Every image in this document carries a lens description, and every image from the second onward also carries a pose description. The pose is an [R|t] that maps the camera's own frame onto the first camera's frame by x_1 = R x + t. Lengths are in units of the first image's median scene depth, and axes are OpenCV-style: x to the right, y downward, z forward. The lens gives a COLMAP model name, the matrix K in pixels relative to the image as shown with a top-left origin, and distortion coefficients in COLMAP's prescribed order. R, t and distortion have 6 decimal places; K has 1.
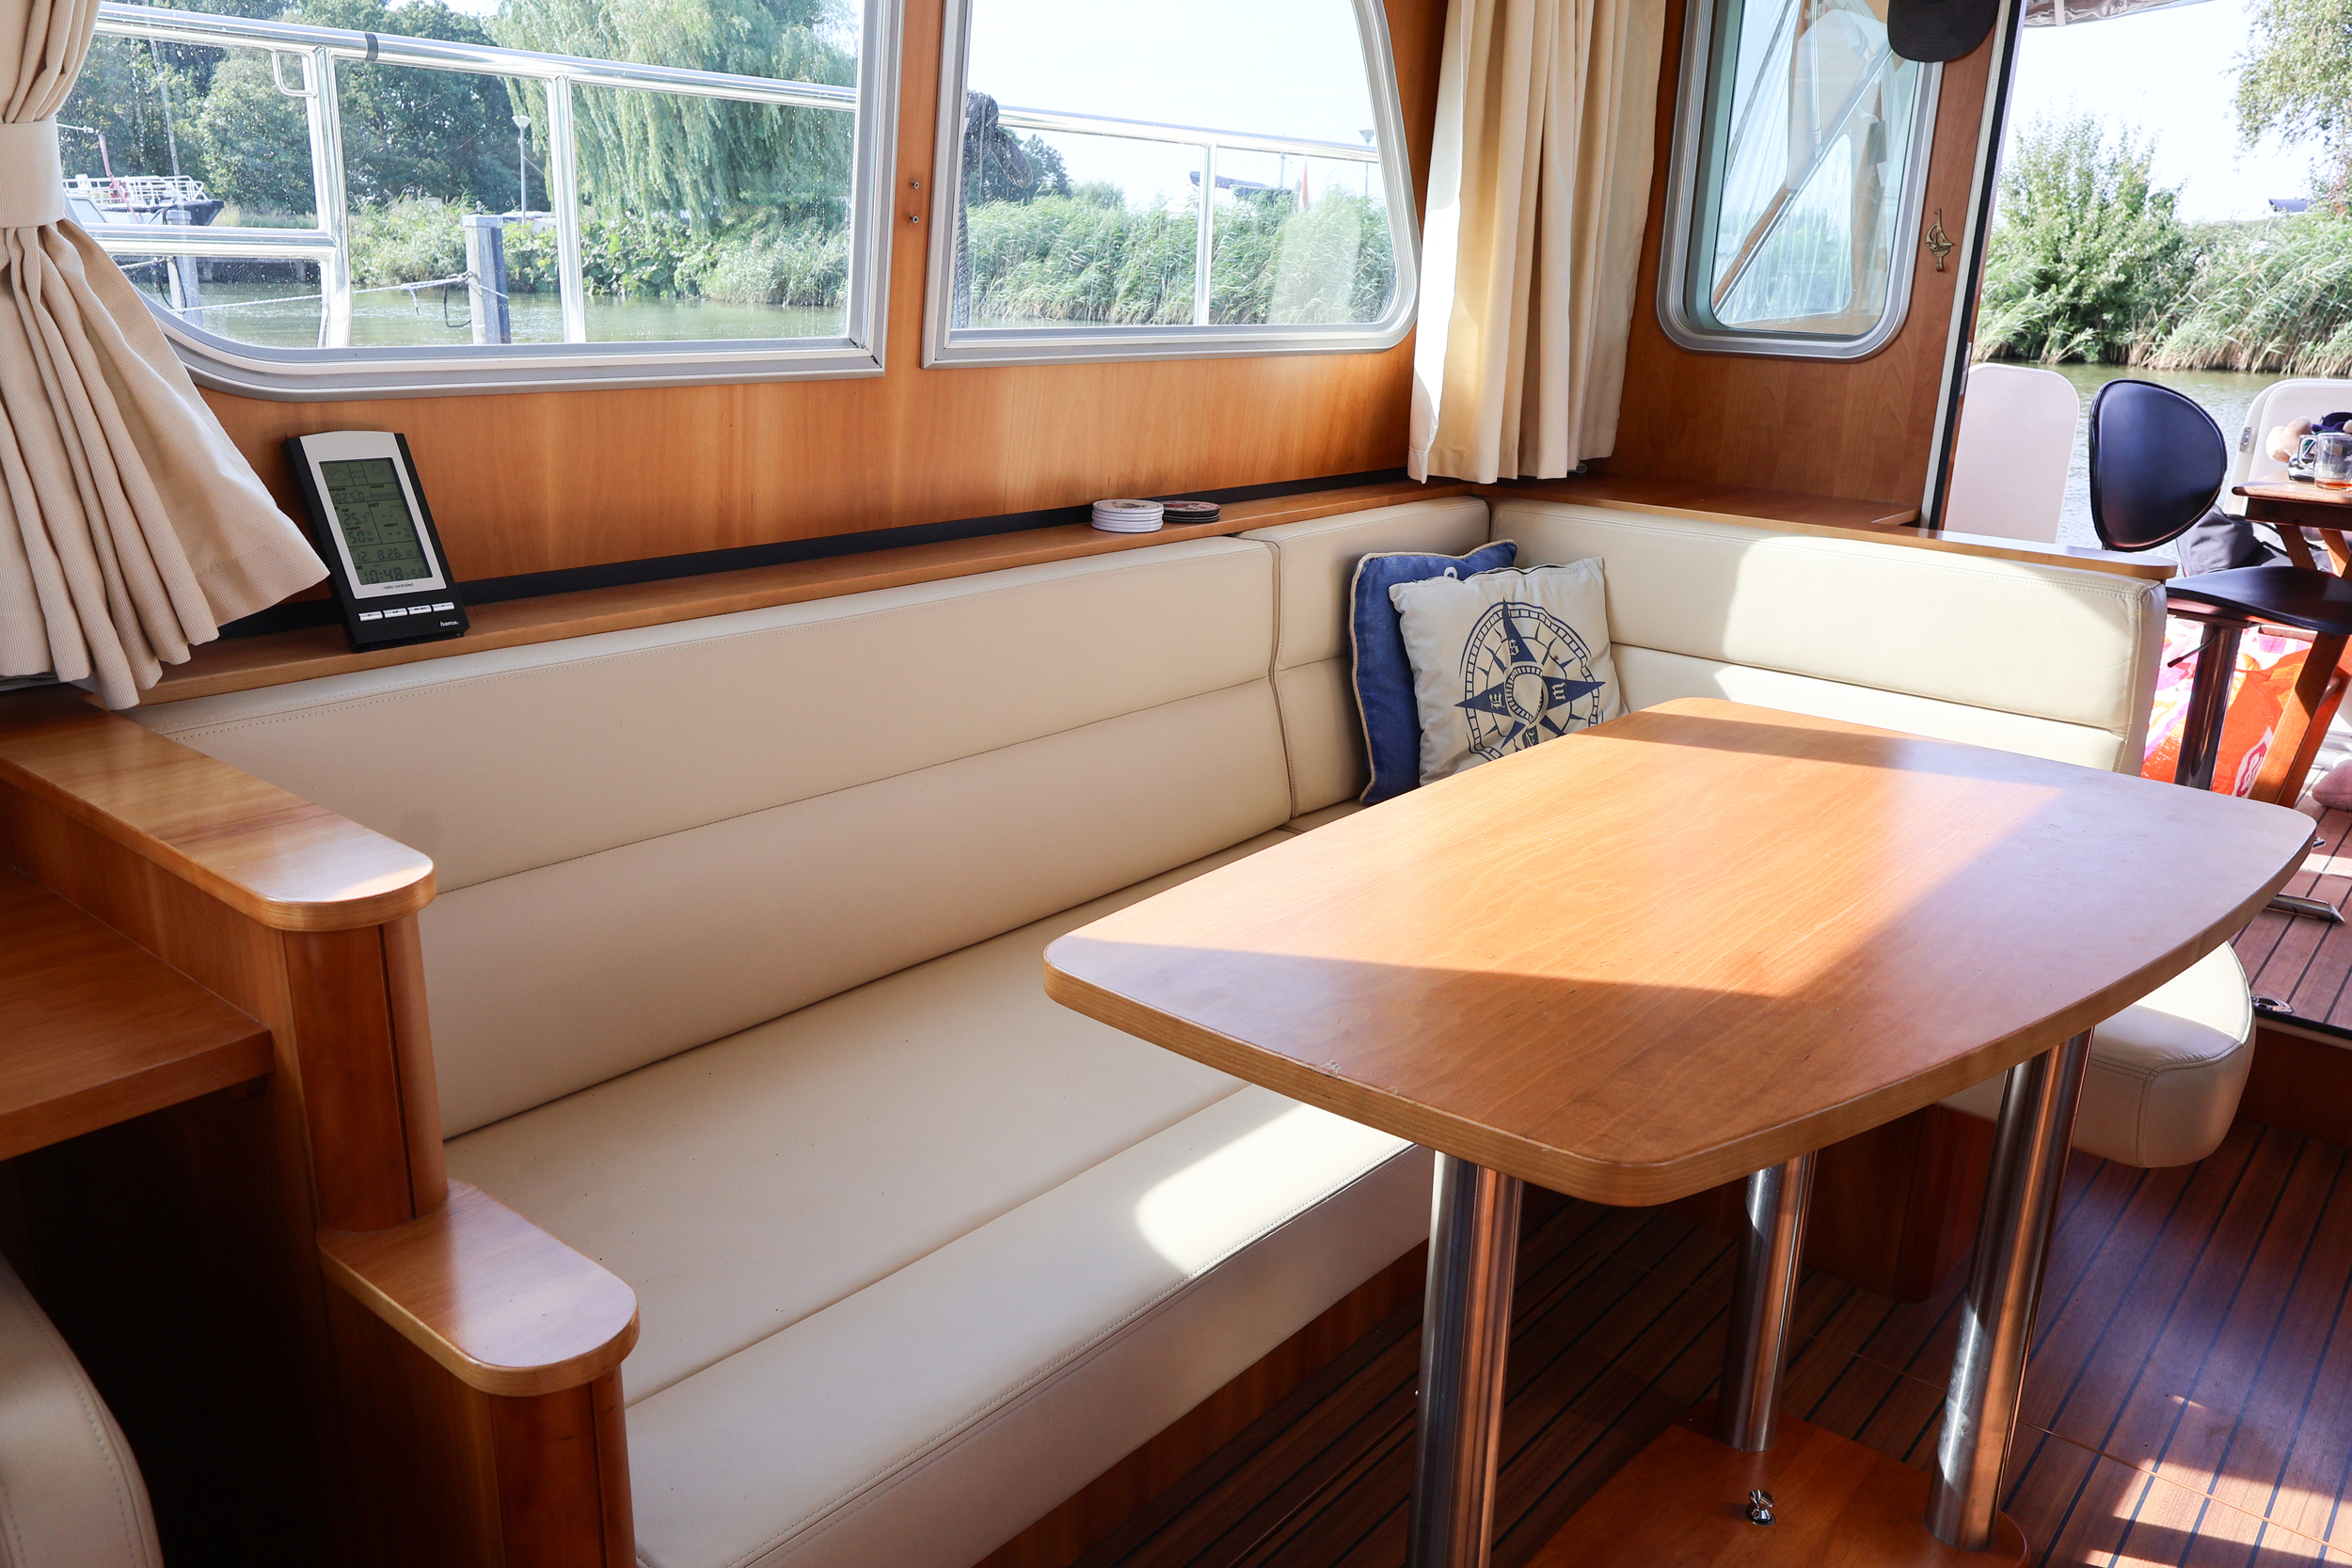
lens RADIAL K [[1769.1, 0, 1172.8], [0, 1769.1, 788.9], [0, 0, 1]] dist [0.003827, -0.004677]
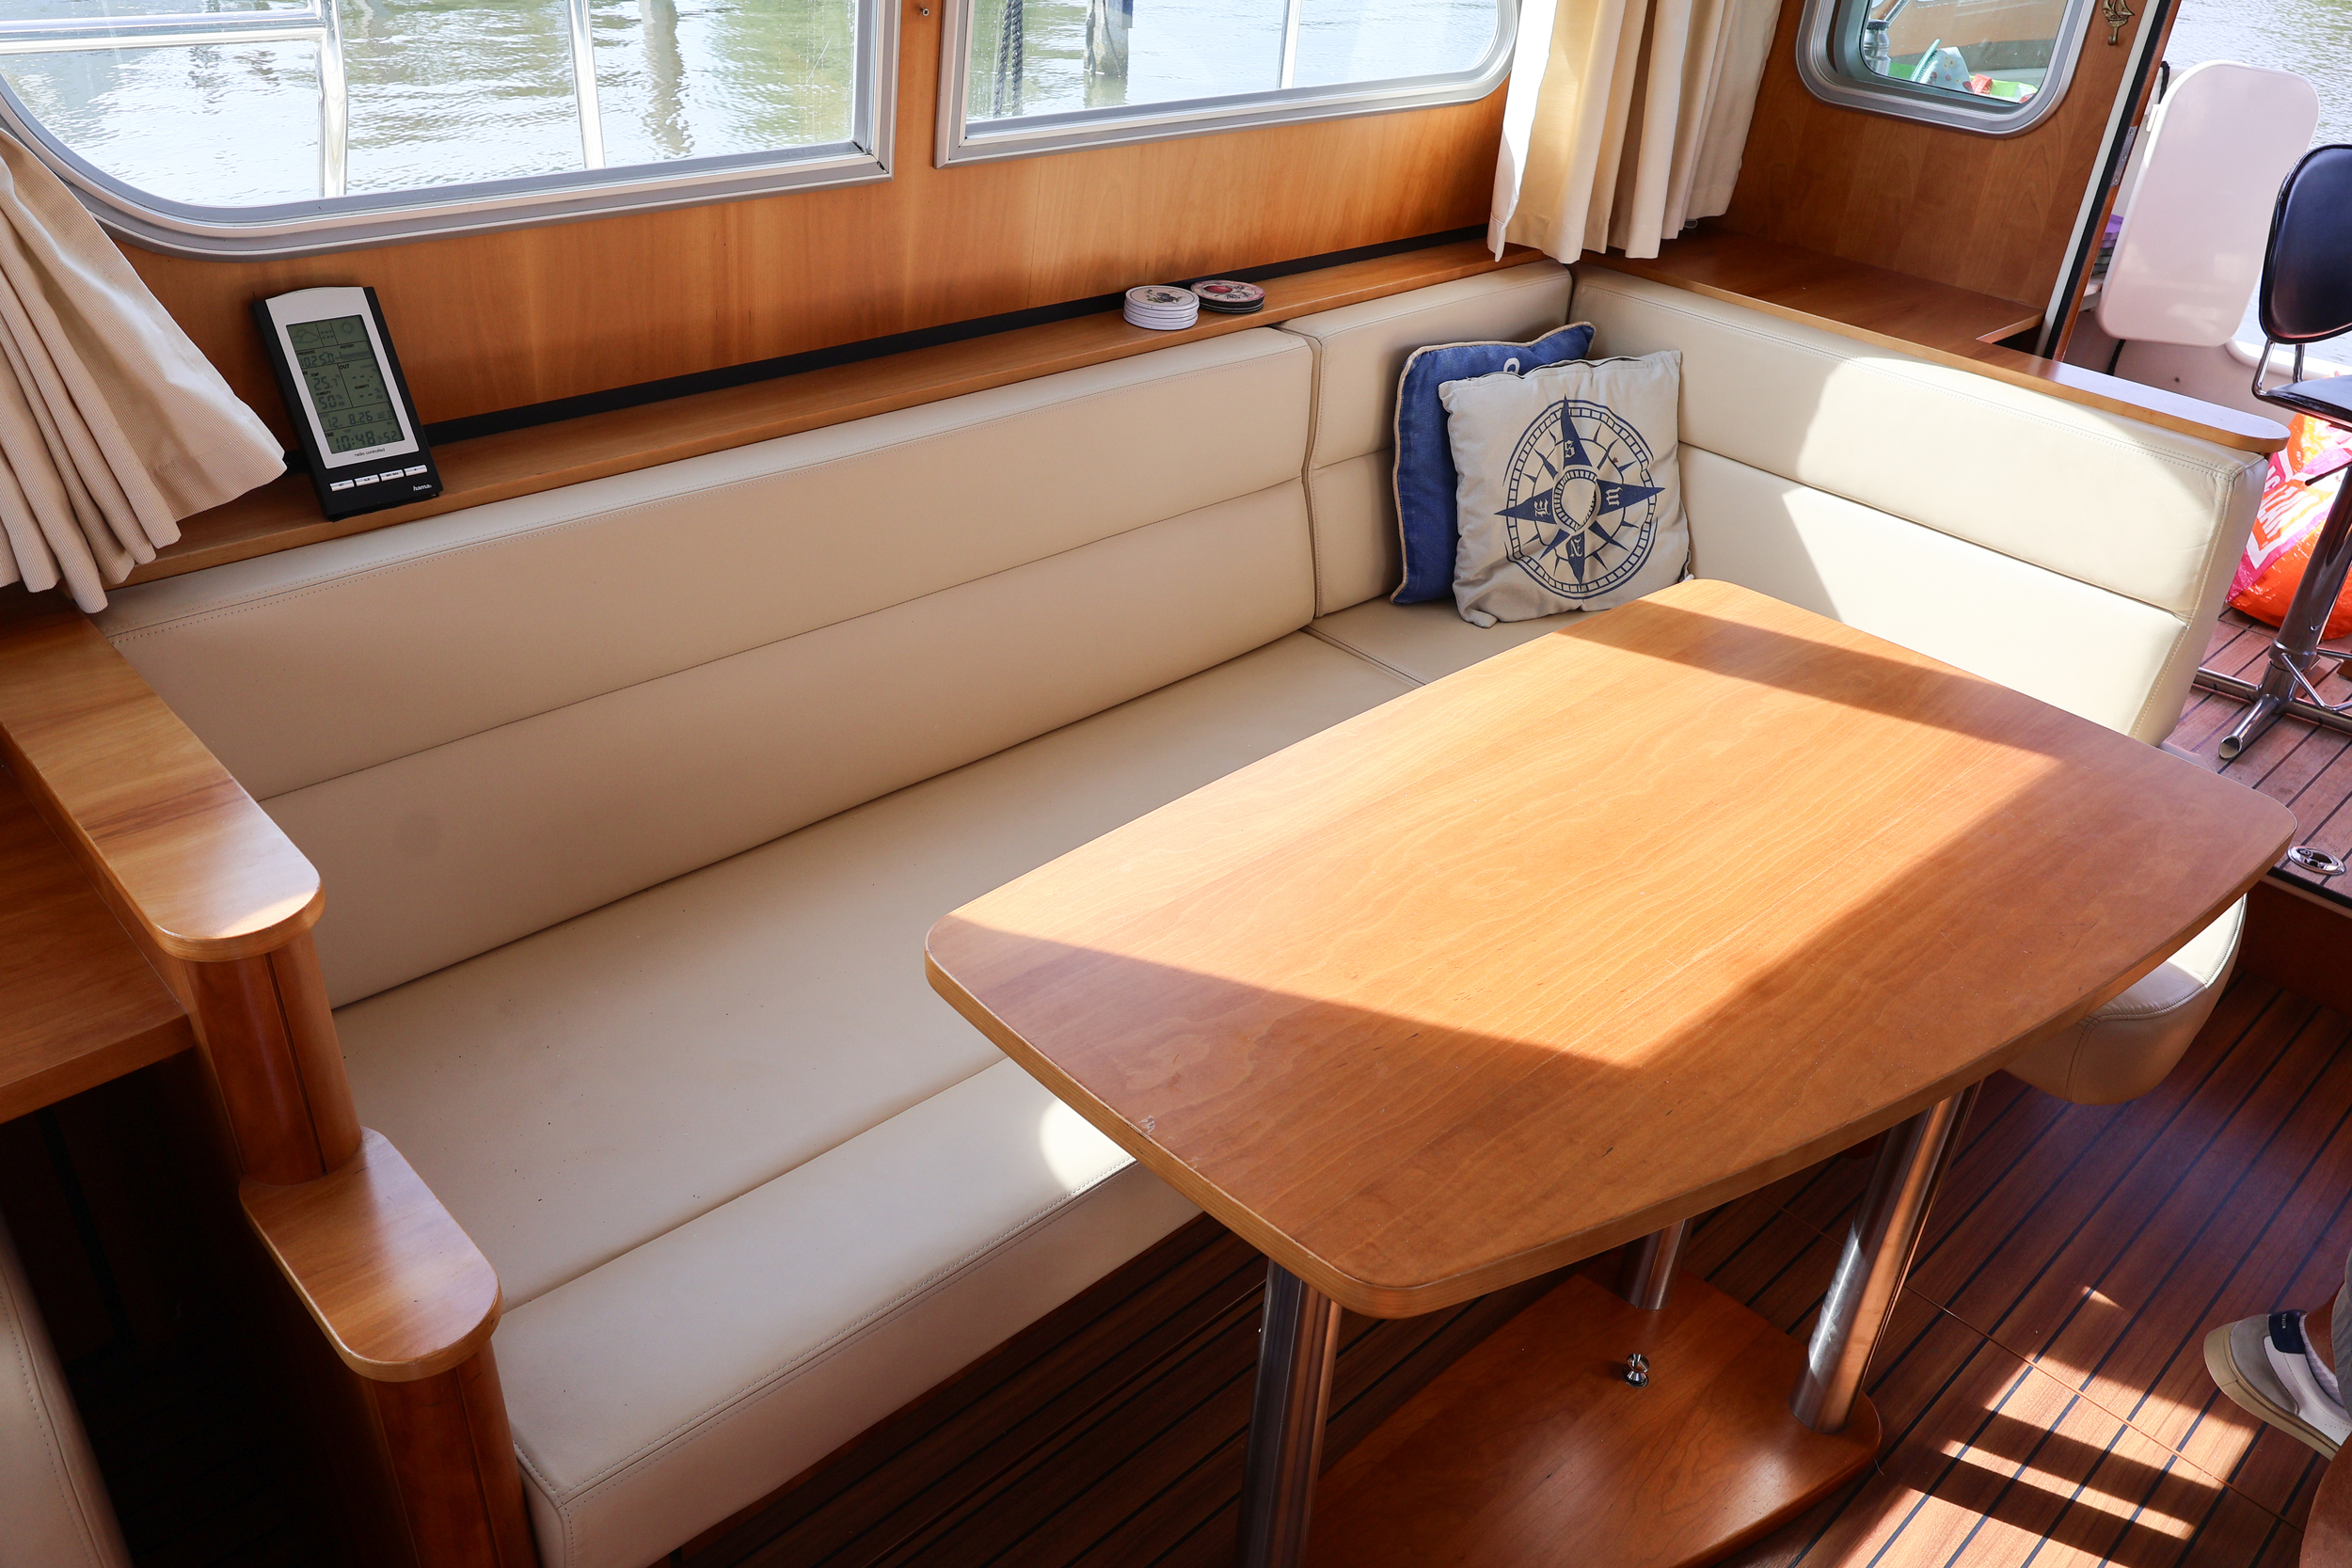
lens RADIAL K [[1769.1, 0, 1172.8], [0, 1769.1, 788.9], [0, 0, 1]] dist [0.003827, -0.004677]
pose [[0.993141, 0.086748, -0.078389, 0.080295], [-0.065056, 0.967086, 0.245991, -0.141365], [0.097148, -0.239204, 0.966097, 0.009948]]
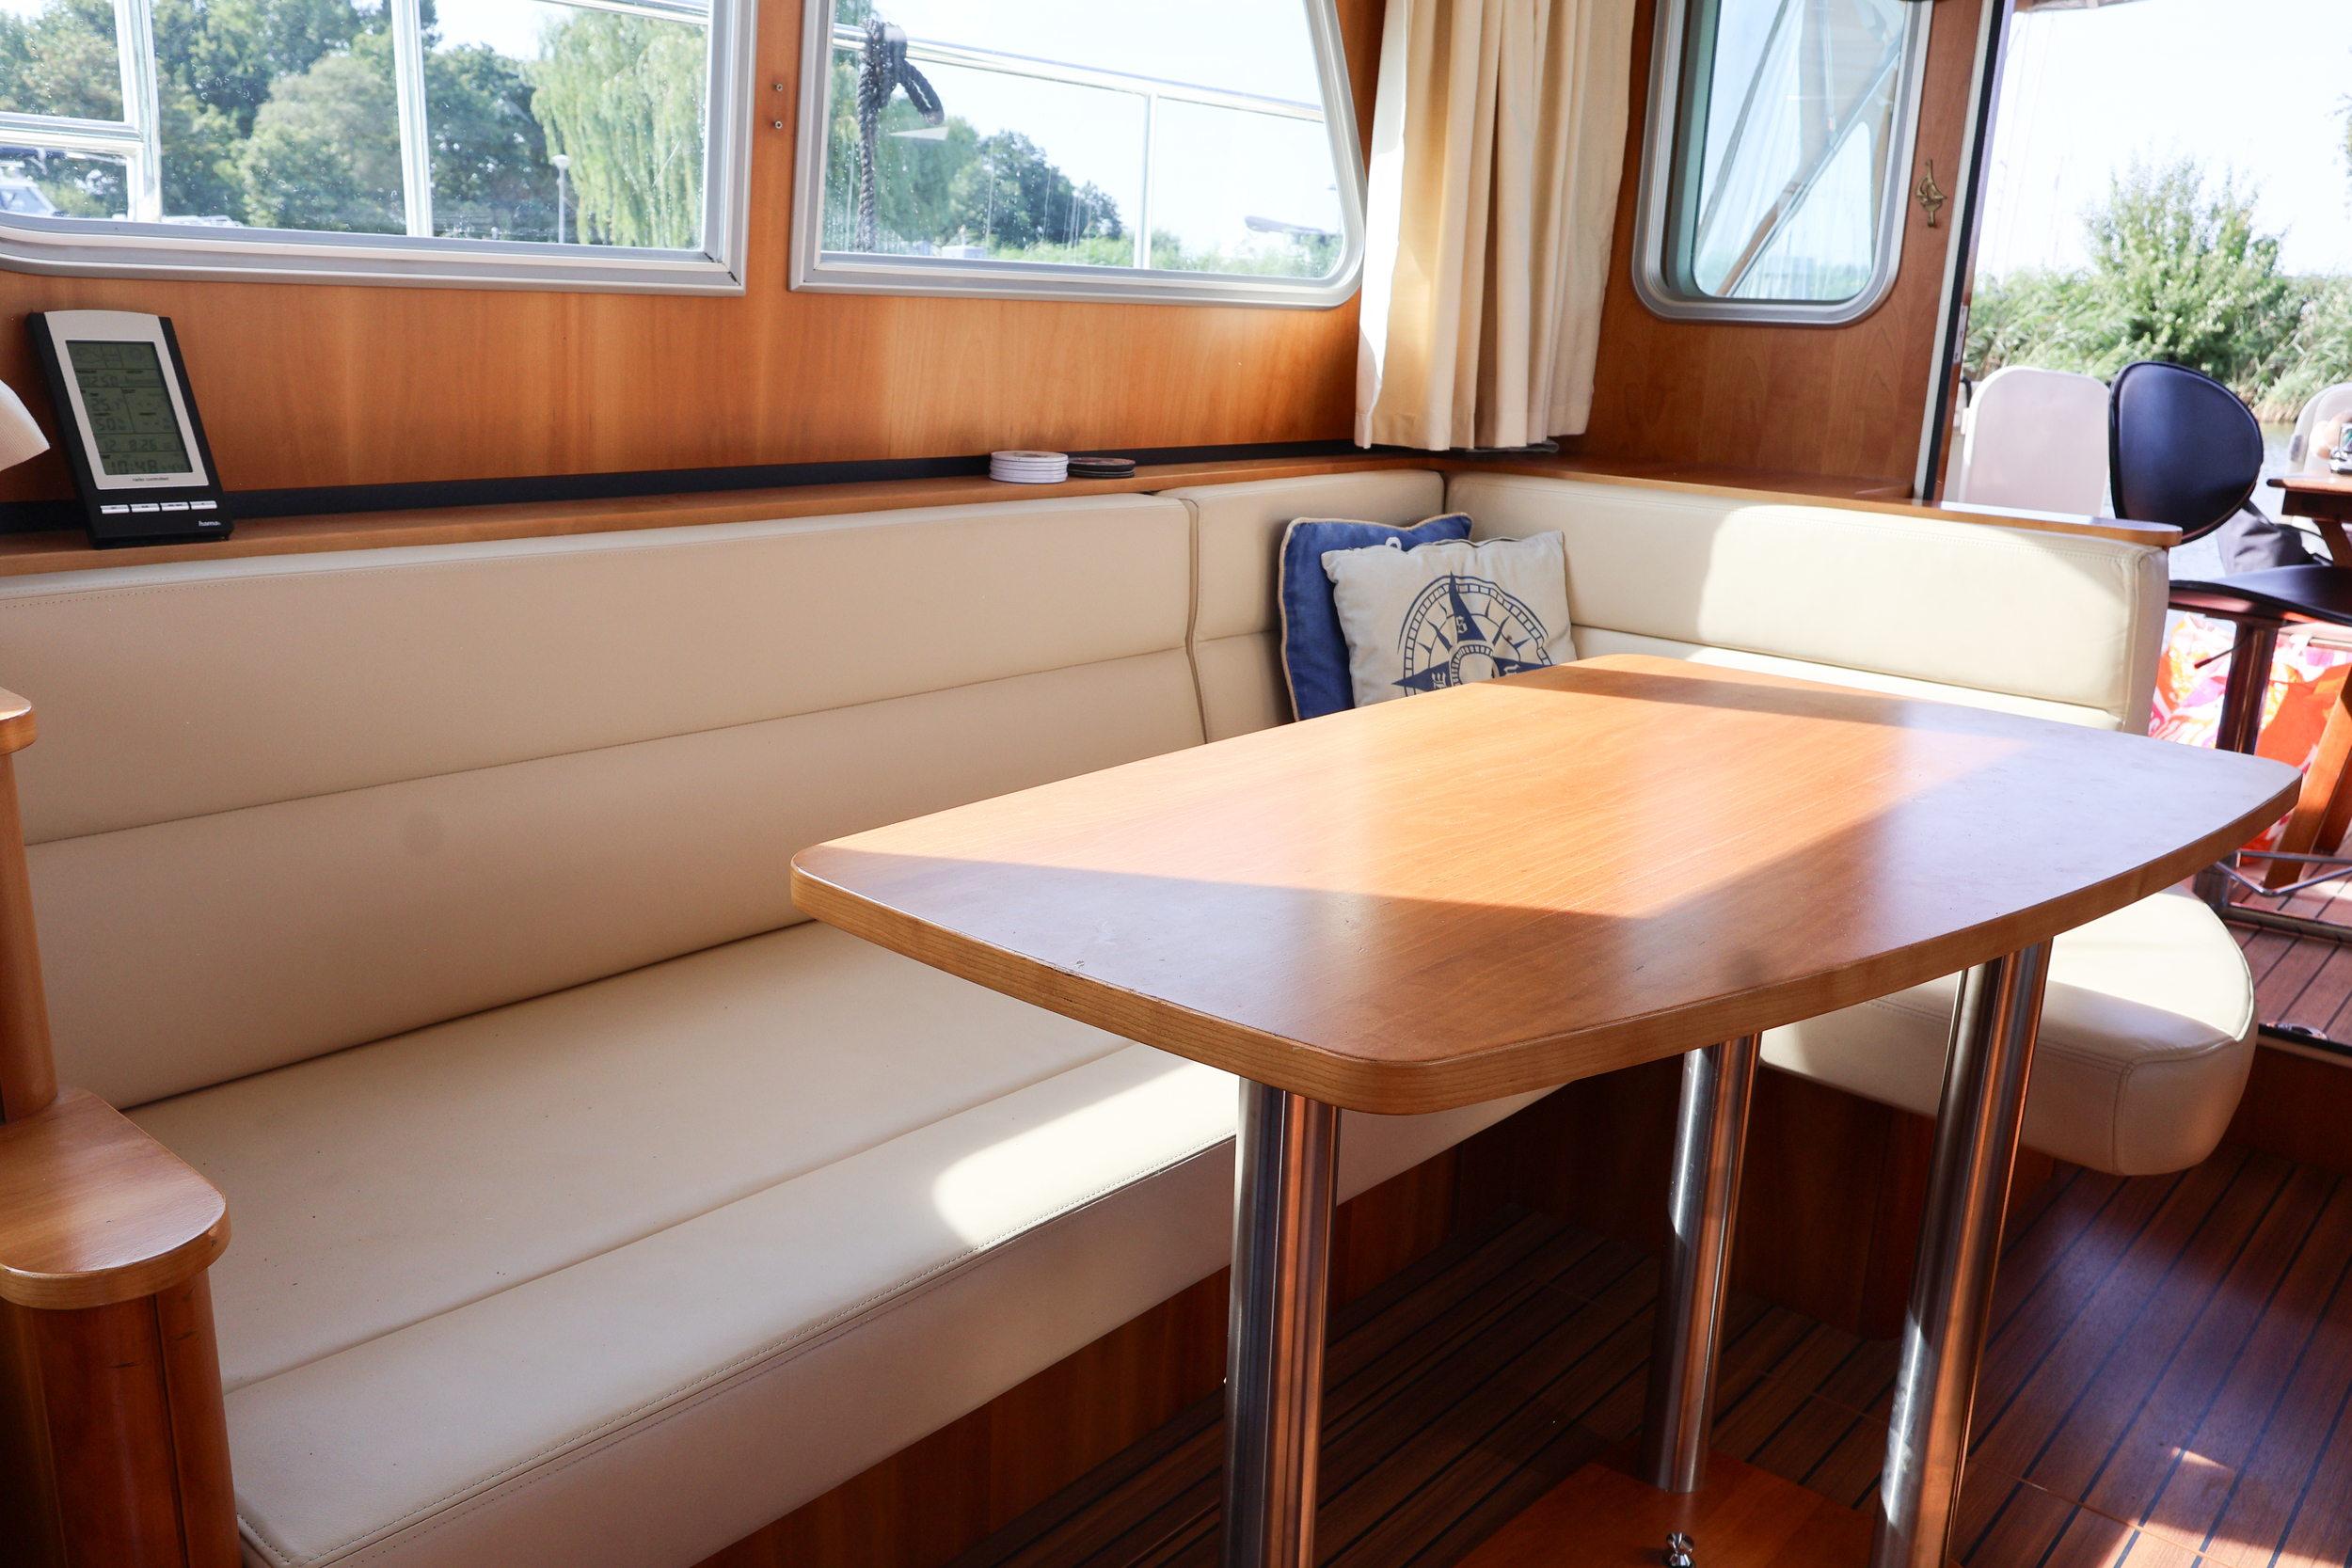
lens RADIAL K [[1844.9, 0, 1174.1], [0, 1844.9, 793.4], [0, 0, 1]] dist [0.003201, -0.002252]
pose [[0.999733, 0.012172, -0.019622, 0.072312], [-0.012859, 0.999294, -0.035311, 0.049363], [0.019178, 0.035554, 0.999184, 0.049089]]
